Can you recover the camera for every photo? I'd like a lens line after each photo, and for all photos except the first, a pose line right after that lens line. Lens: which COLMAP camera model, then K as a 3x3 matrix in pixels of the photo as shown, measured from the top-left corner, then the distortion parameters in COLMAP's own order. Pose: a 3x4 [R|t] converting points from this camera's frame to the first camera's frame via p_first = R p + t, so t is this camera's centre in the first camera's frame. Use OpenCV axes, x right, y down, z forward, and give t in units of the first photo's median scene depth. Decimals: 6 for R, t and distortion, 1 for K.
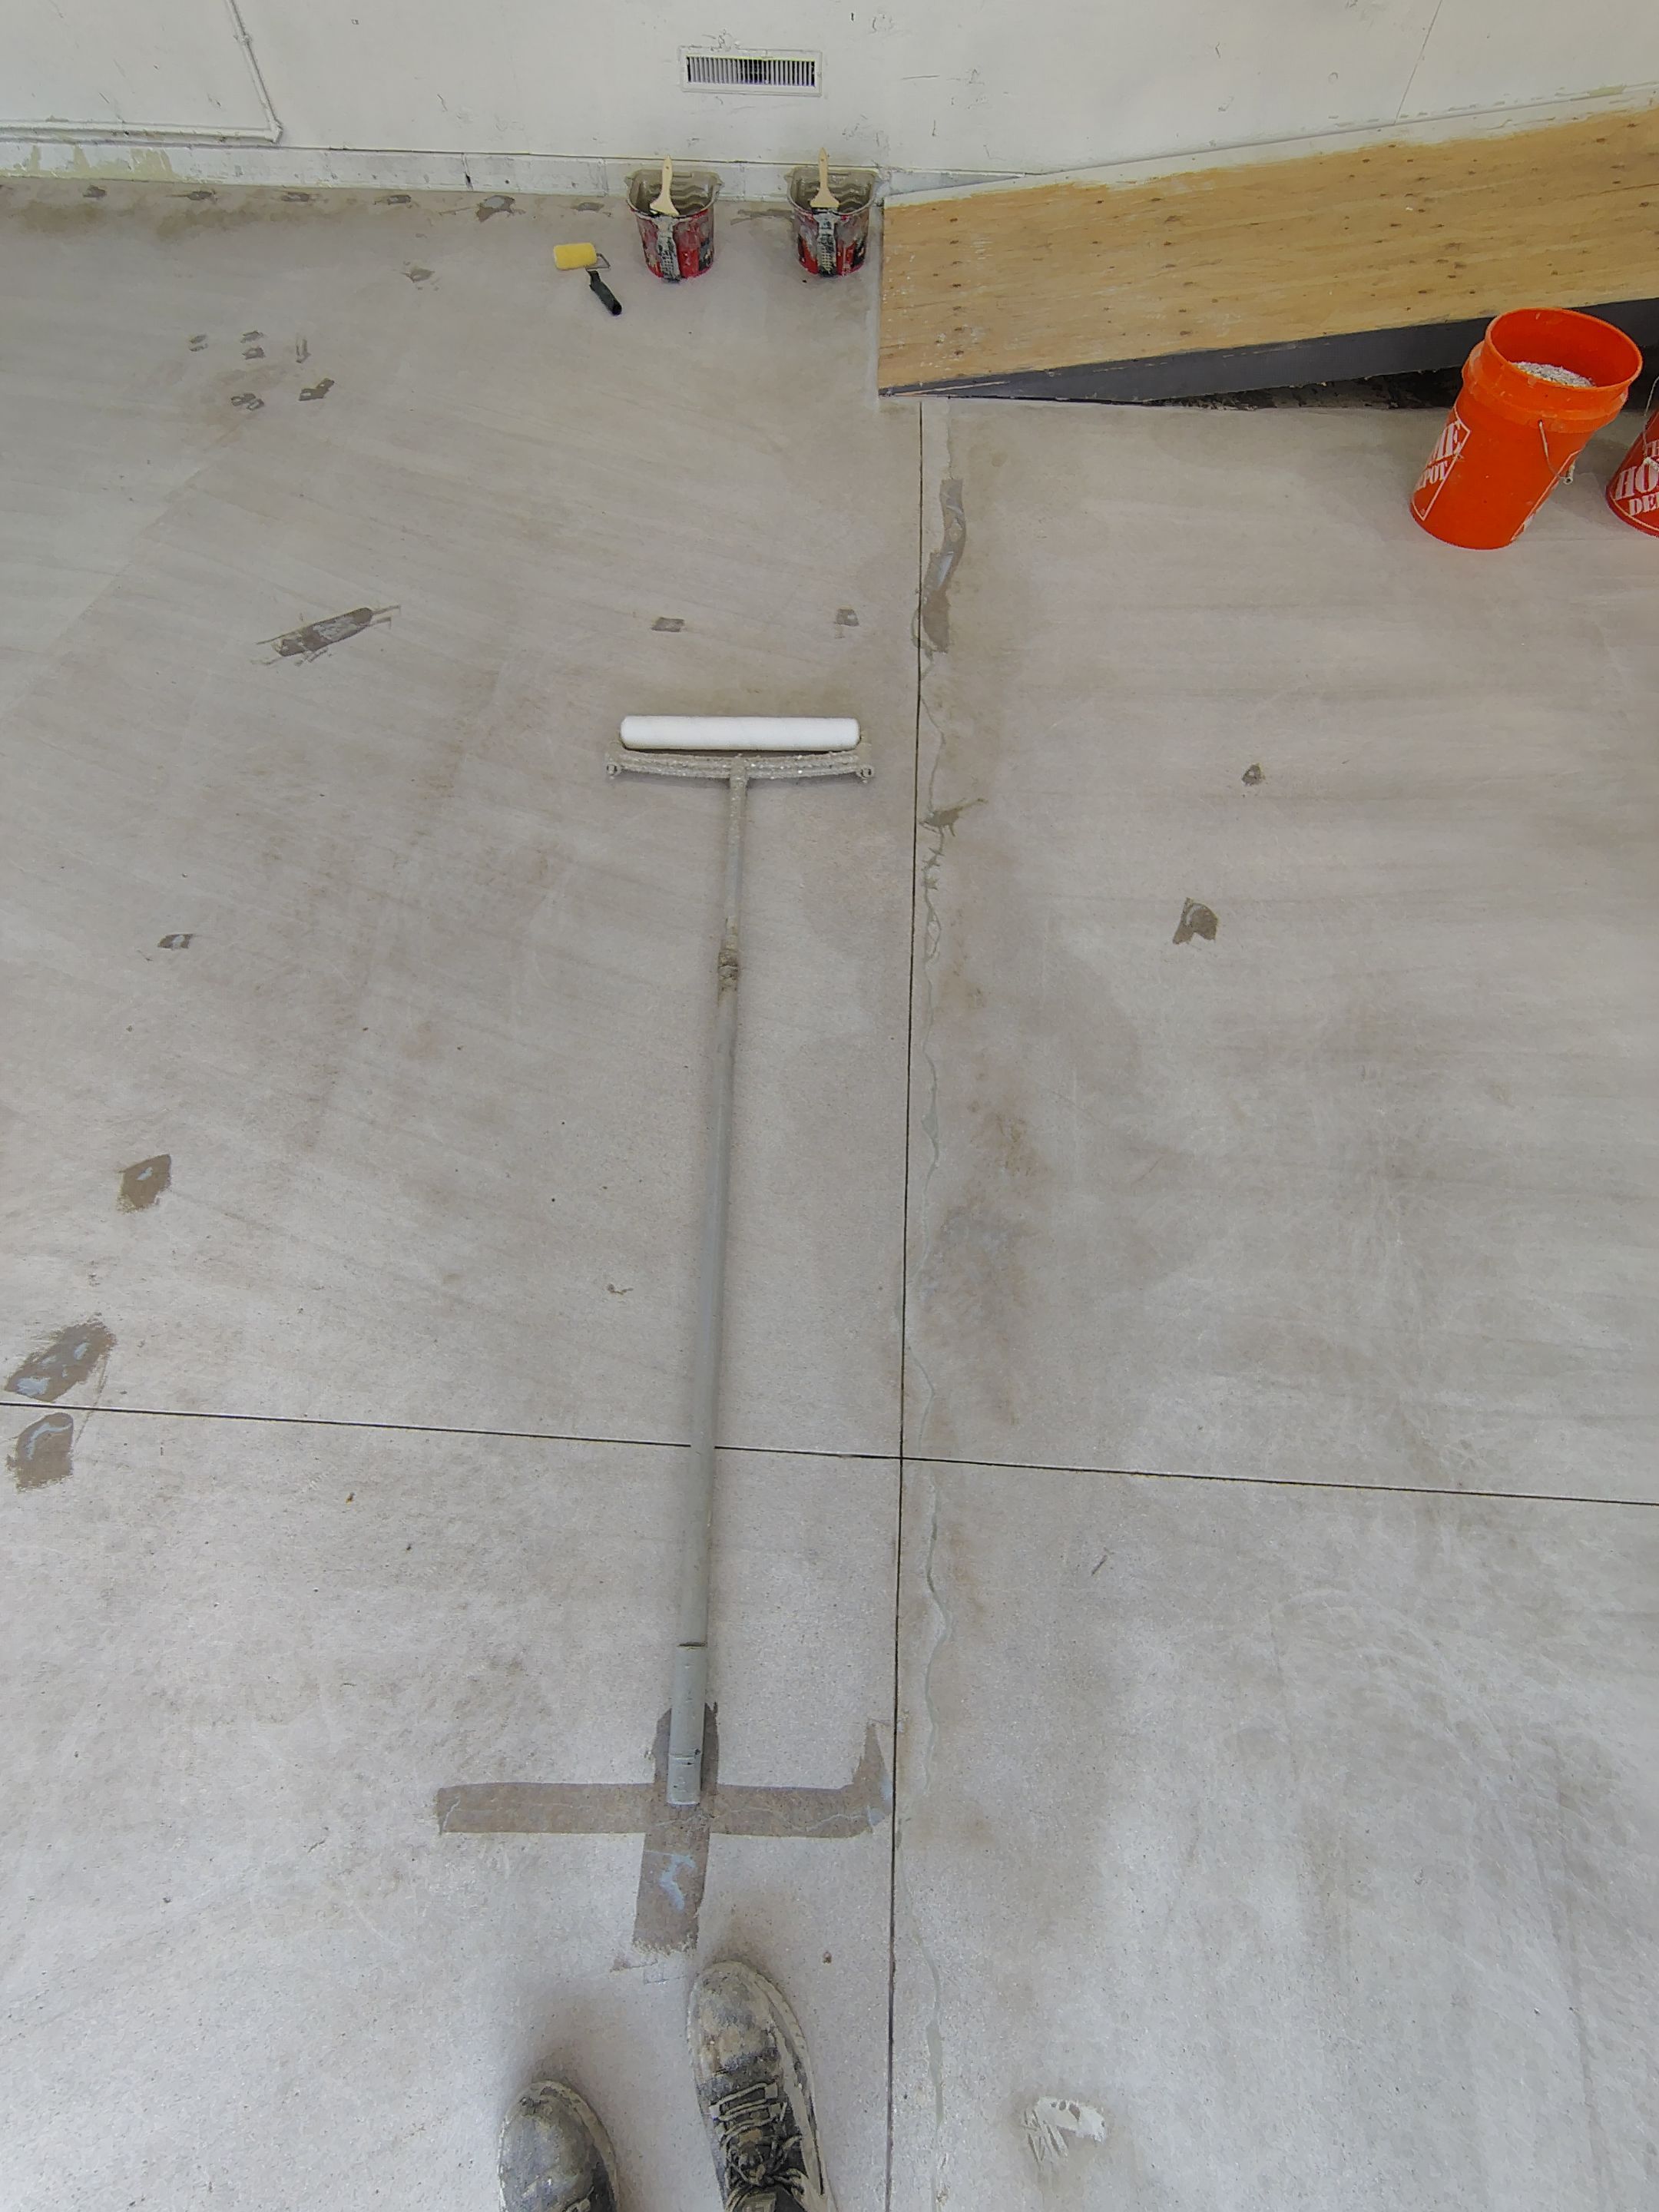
lens RADIAL K [[1052.3, 0, 829.6], [0, 1052.3, 1092.1], [0, 0, 1]] dist [-0.003393, -0.001185]
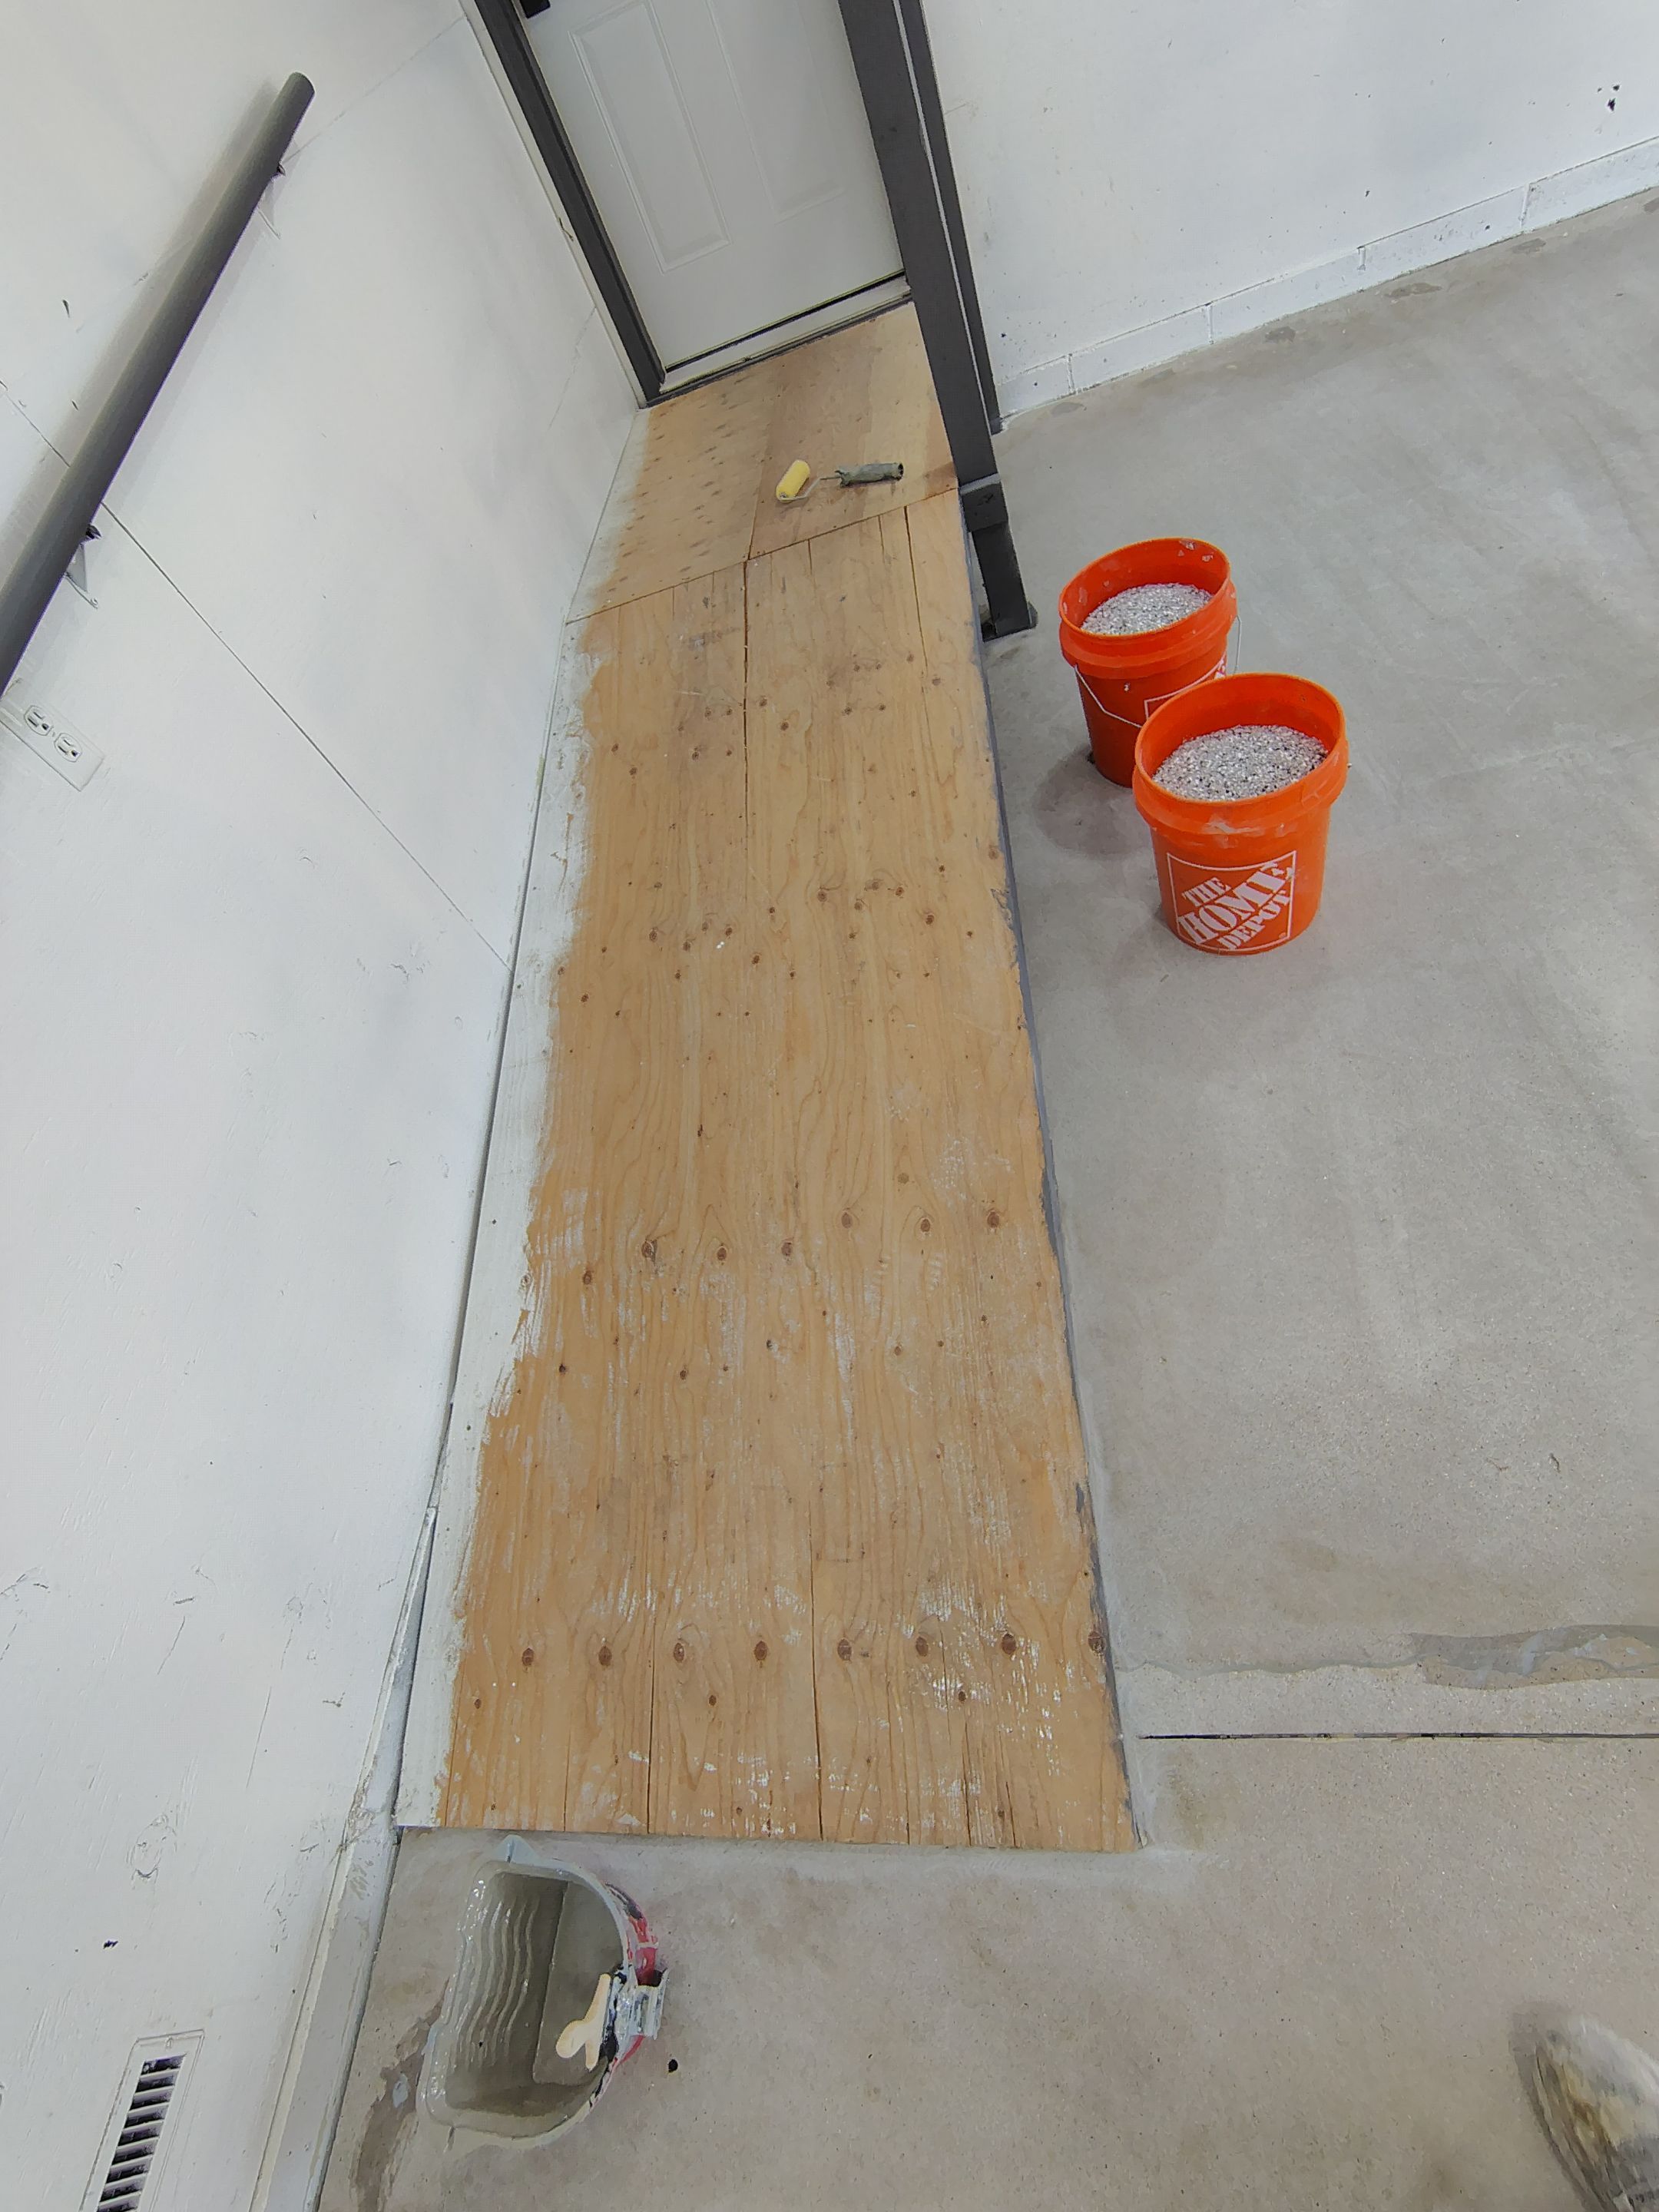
lens RADIAL K [[1042.3, 0, 803.2], [0, 1042.3, 1075.1], [0, 0, 1]] dist [-0.013638, 0.000016]
pose [[-0.013925, -0.801348, 0.598036, 0.061106], [0.989823, 0.073664, 0.121755, -1.079392], [-0.141622, 0.593645, 0.792167, 0.589551]]
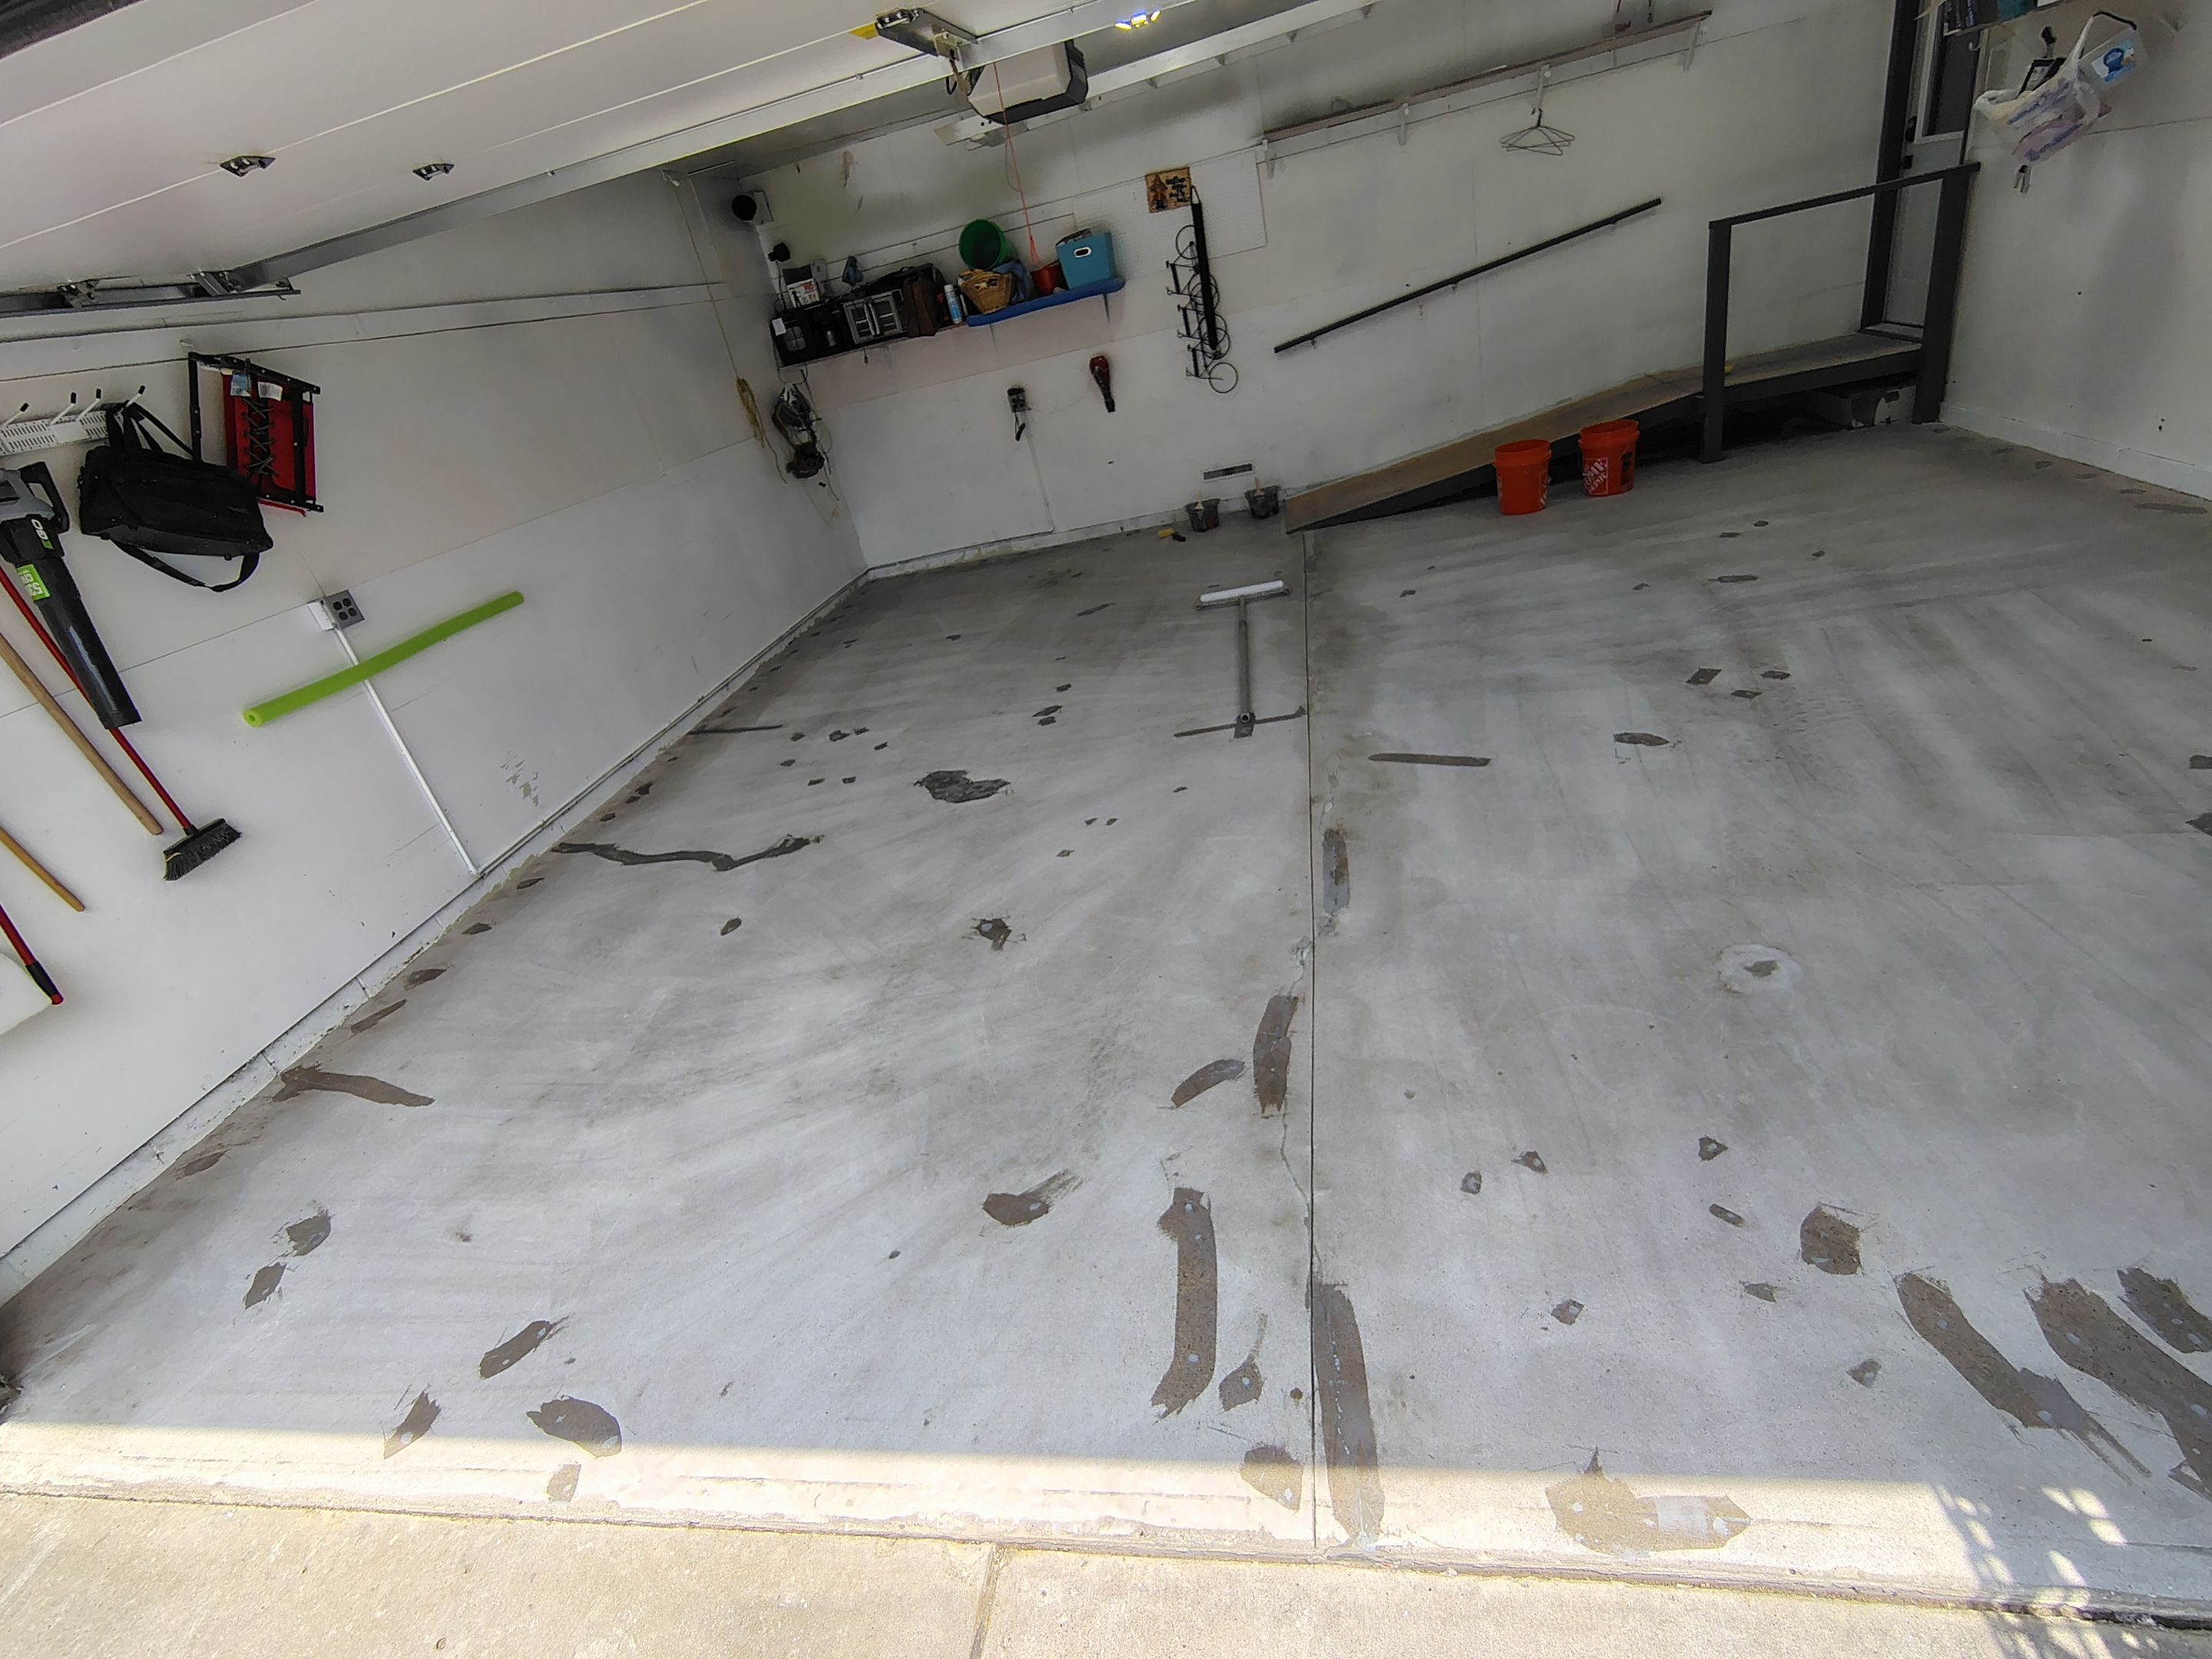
lens RADIAL K [[1035.8, 0, 1118.9], [0, 1035.8, 823.0], [0, 0, 1]] dist [-0.001292, 0.002908]
pose [[0.969677, -0.151902, -0.191450, 0.032414], [0.020155, 0.830411, -0.556786, 1.617540], [0.243559, 0.536044, 0.808292, -0.942724]]
